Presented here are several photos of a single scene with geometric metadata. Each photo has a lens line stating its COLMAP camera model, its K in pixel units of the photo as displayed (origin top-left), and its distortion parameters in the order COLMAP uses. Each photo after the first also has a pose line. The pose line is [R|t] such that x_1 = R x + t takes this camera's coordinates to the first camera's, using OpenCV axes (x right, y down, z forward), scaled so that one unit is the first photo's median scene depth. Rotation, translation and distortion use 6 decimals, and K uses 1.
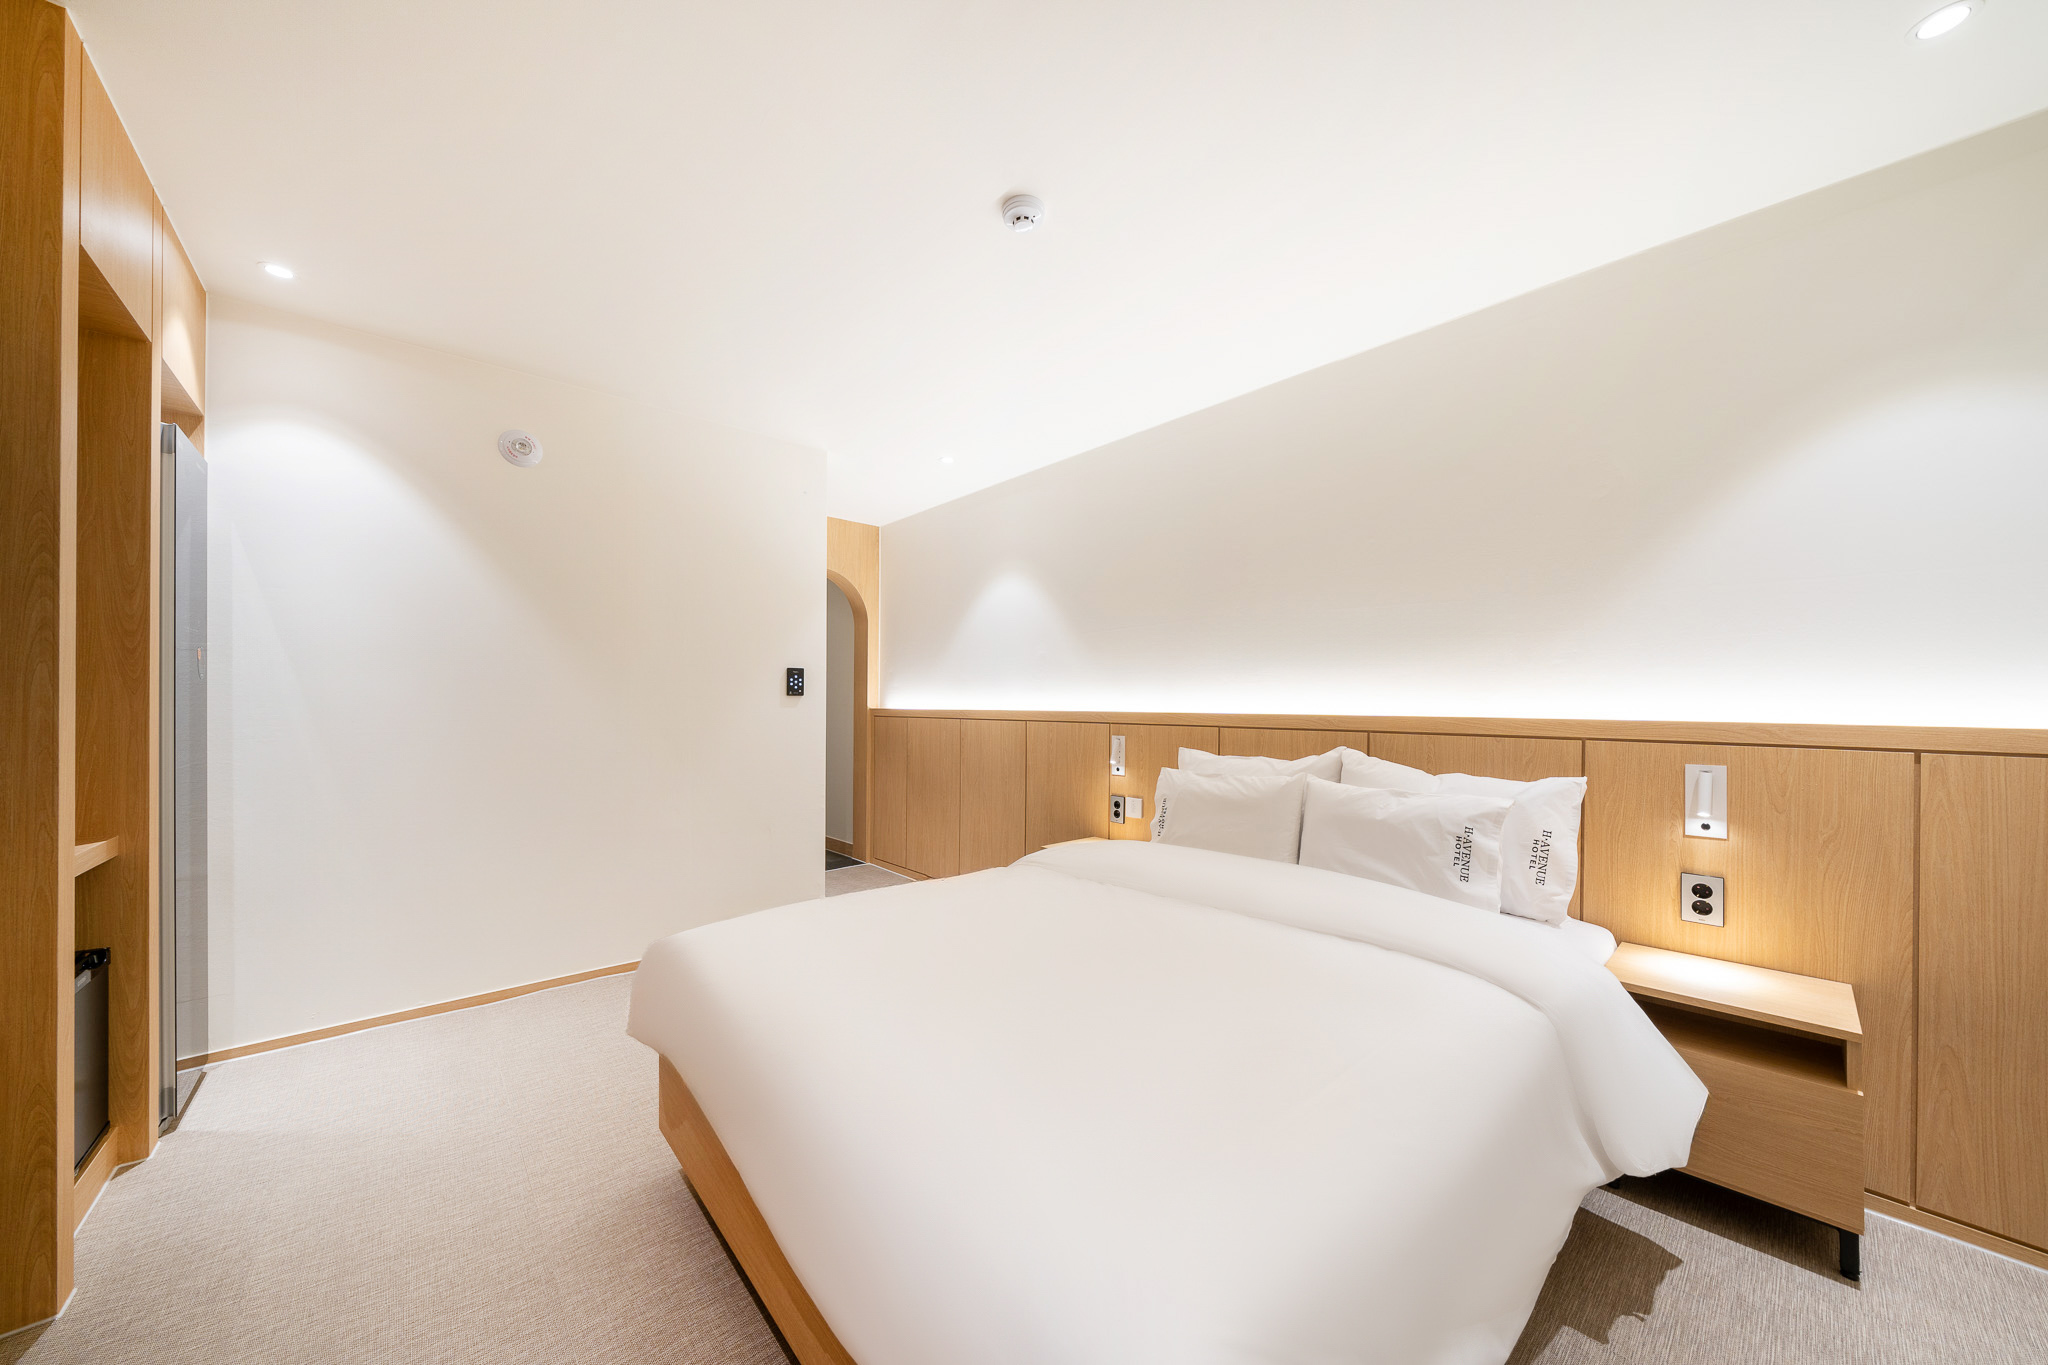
lens RADIAL K [[699.8, 0, 1032.8], [0, 699.8, 686.3], [0, 0, 1]] dist [0.000031, 0.000052]
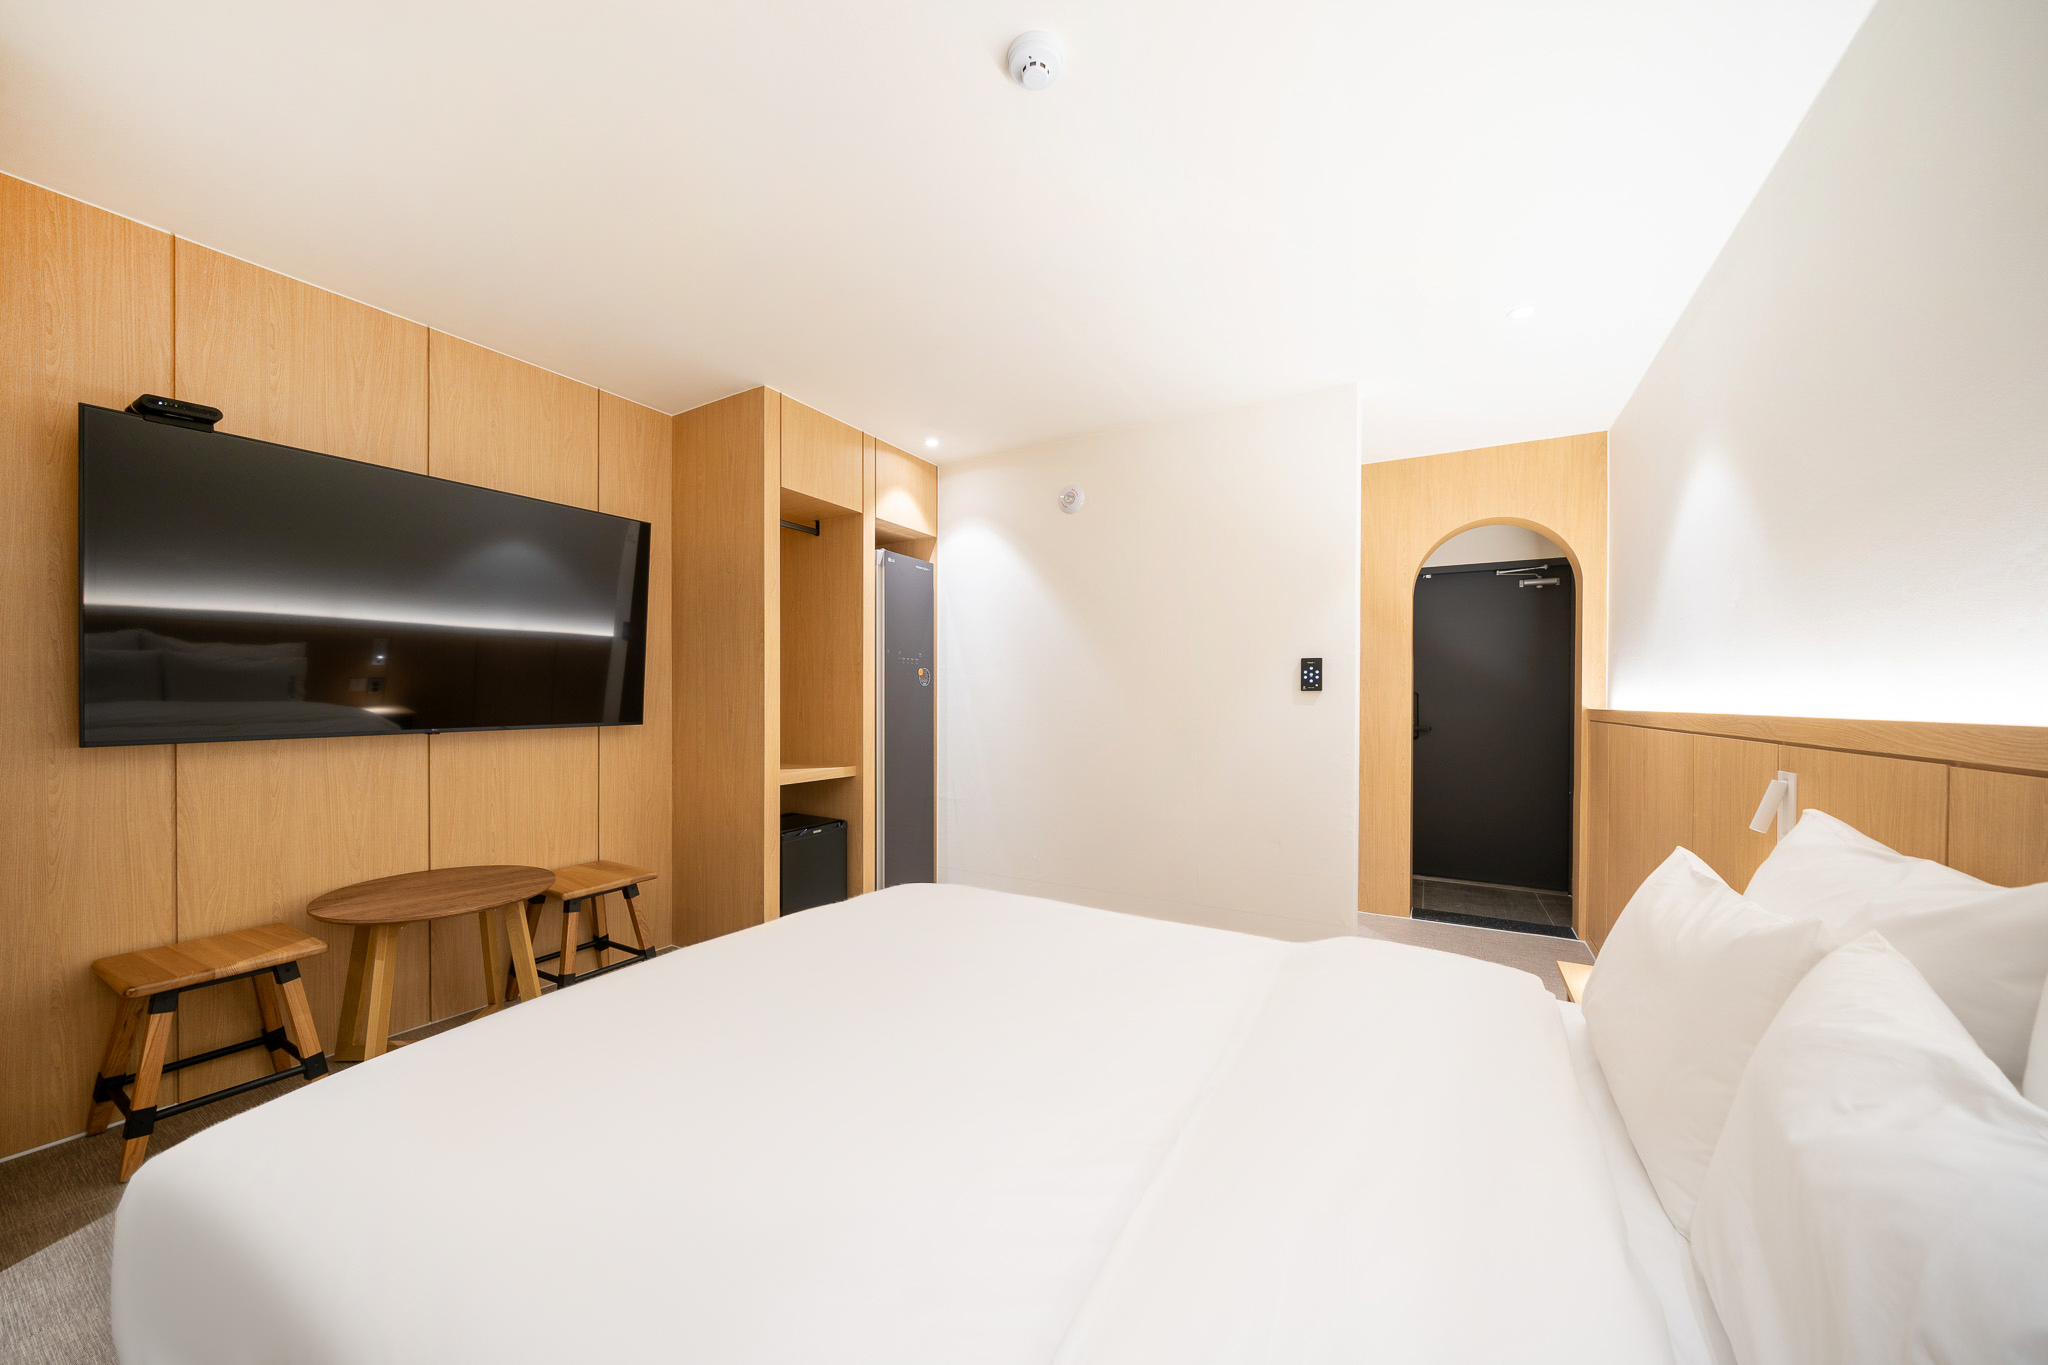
lens RADIAL K [[731.0, 0, 992.8], [0, 731.0, 701.8], [0, 0, 1]] dist [-0.000968, -0.000072]
pose [[0.281677, 0.000181, -0.959509, 0.398868], [0.017951, 0.999824, 0.005458, 0.014823], [0.959341, -0.018761, 0.281624, 0.384580]]
